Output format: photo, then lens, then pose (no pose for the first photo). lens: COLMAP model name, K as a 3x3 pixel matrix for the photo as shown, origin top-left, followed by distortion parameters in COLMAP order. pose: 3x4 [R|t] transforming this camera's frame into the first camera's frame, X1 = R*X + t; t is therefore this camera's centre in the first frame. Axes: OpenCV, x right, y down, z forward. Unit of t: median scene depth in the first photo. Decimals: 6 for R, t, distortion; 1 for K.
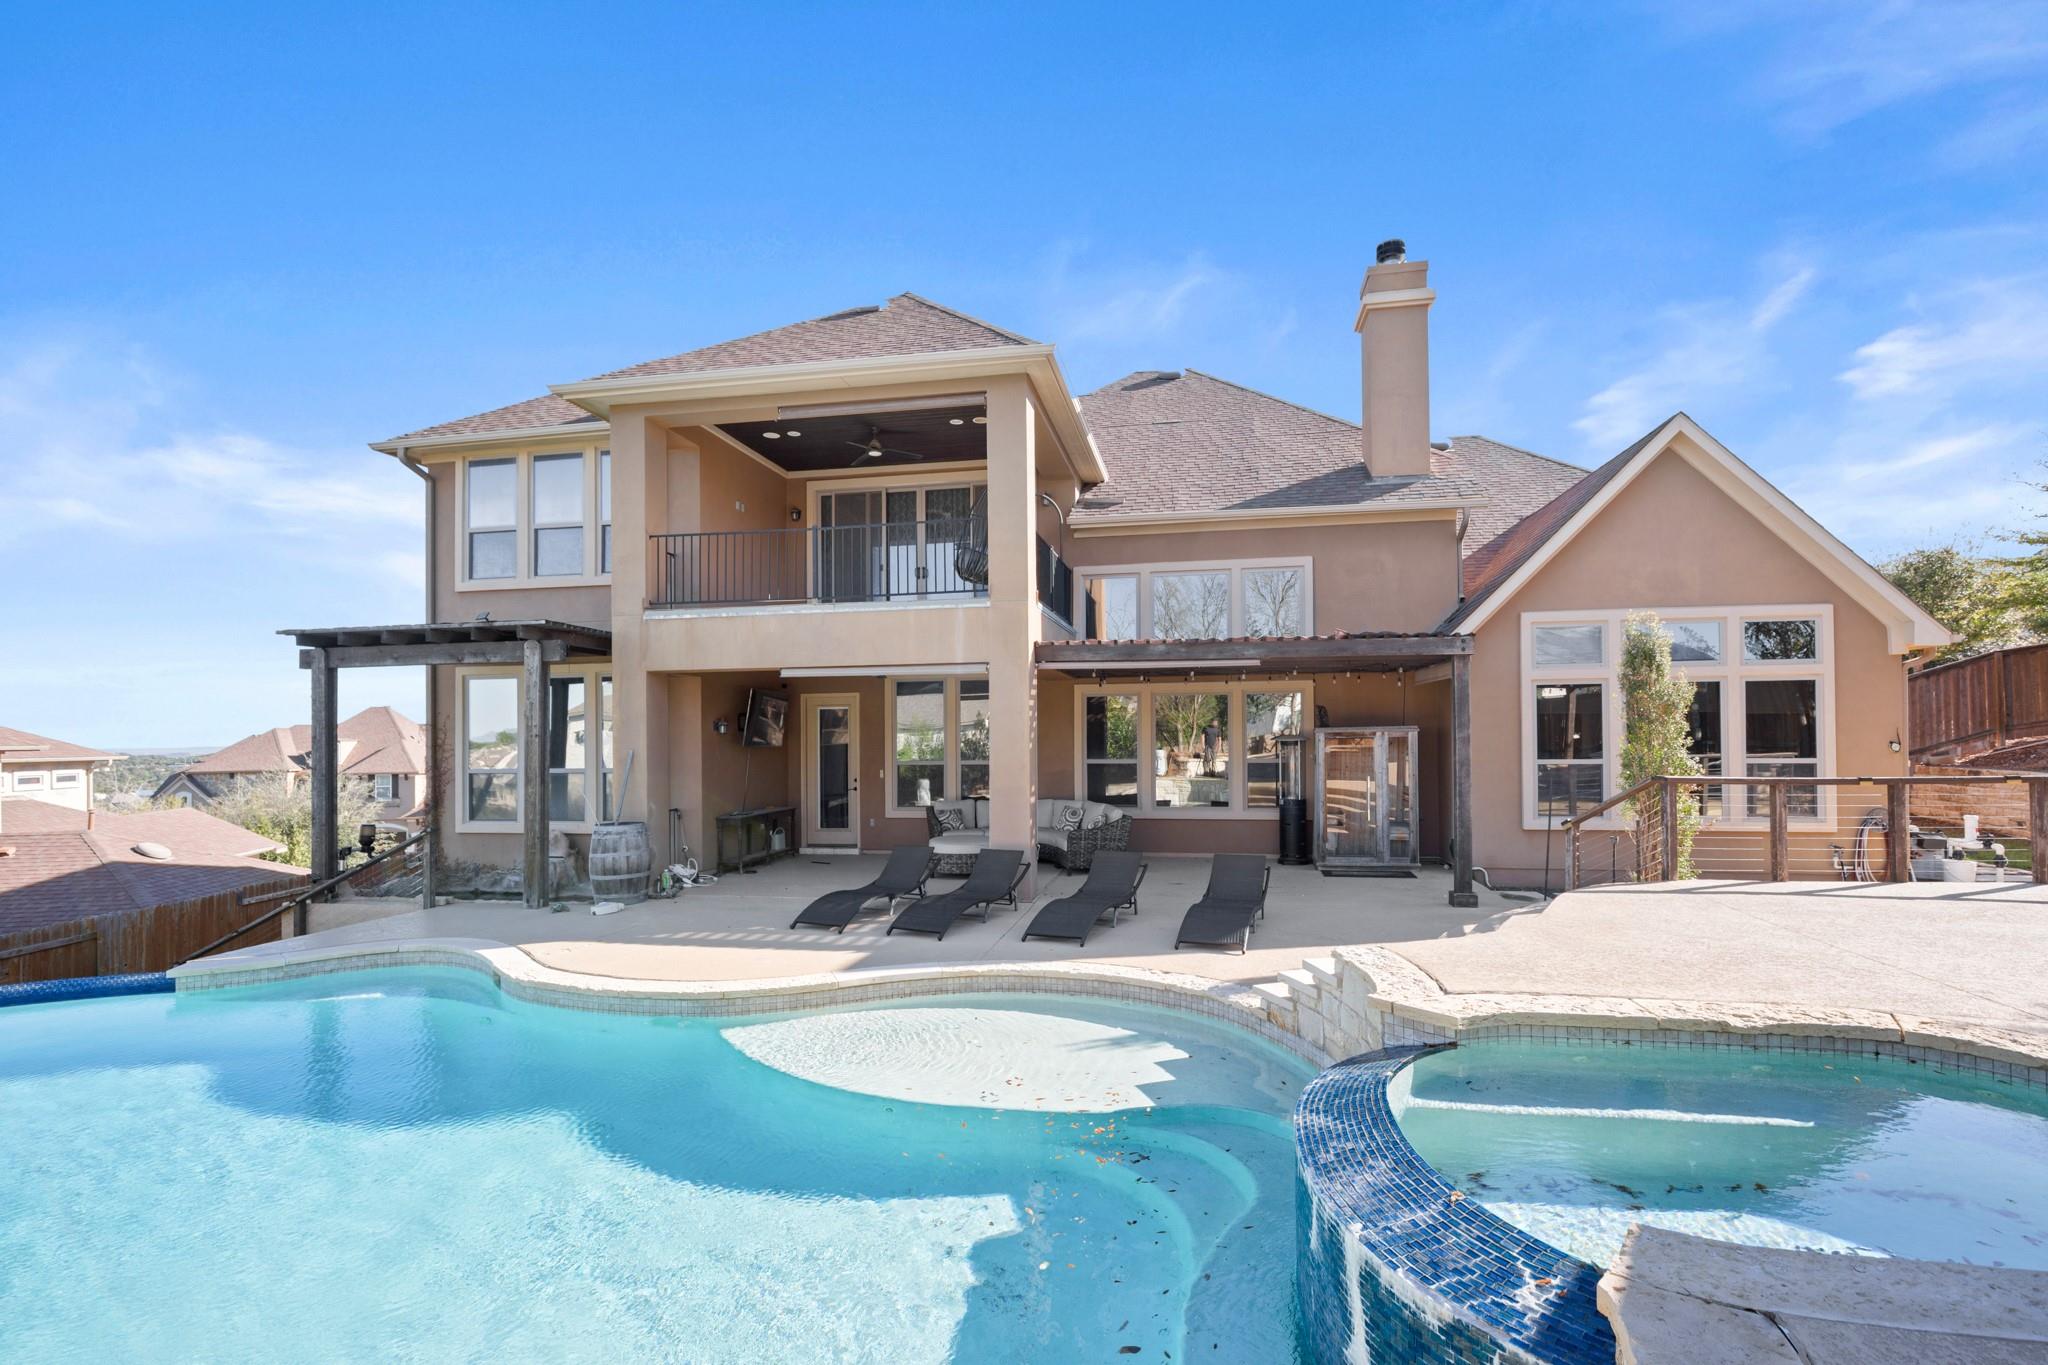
lens RADIAL K [[926.5, 0, 1022.1], [0, 926.5, 695.2], [0, 0, 1]] dist [0.002242, 0.000156]
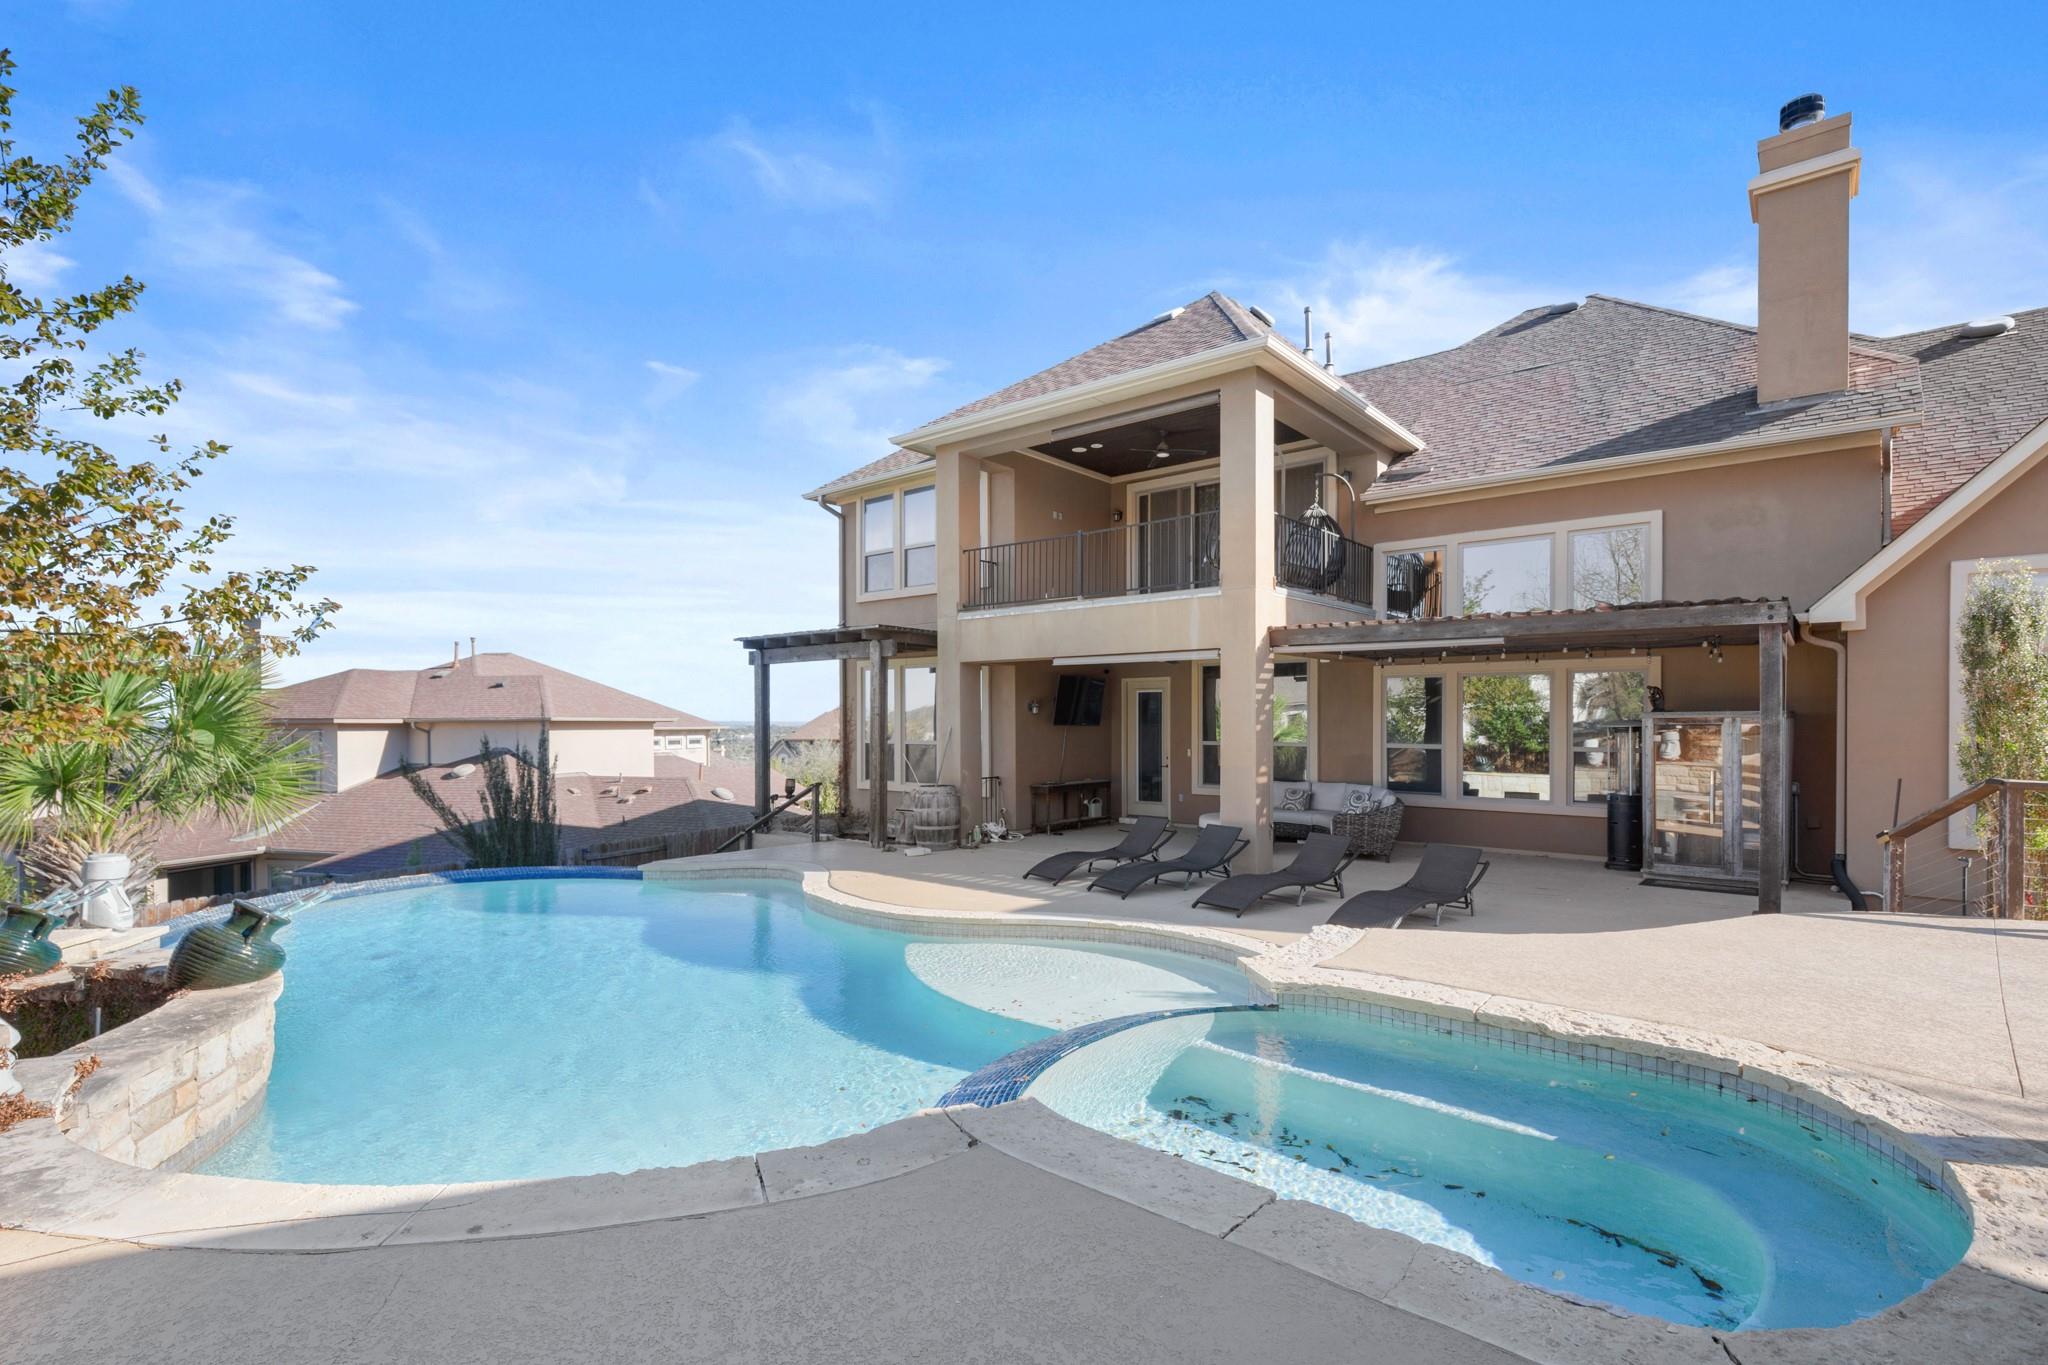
lens RADIAL K [[926.5, 0, 1032.8], [0, 926.5, 693.8], [0, 0, 1]] dist [0.002242, 0.000156]
pose [[0.879065, -0.002798, -0.476694, 0.250341], [0.011864, 0.999801, 0.016009, -0.002738], [0.476555, -0.019728, 0.878923, -0.025203]]
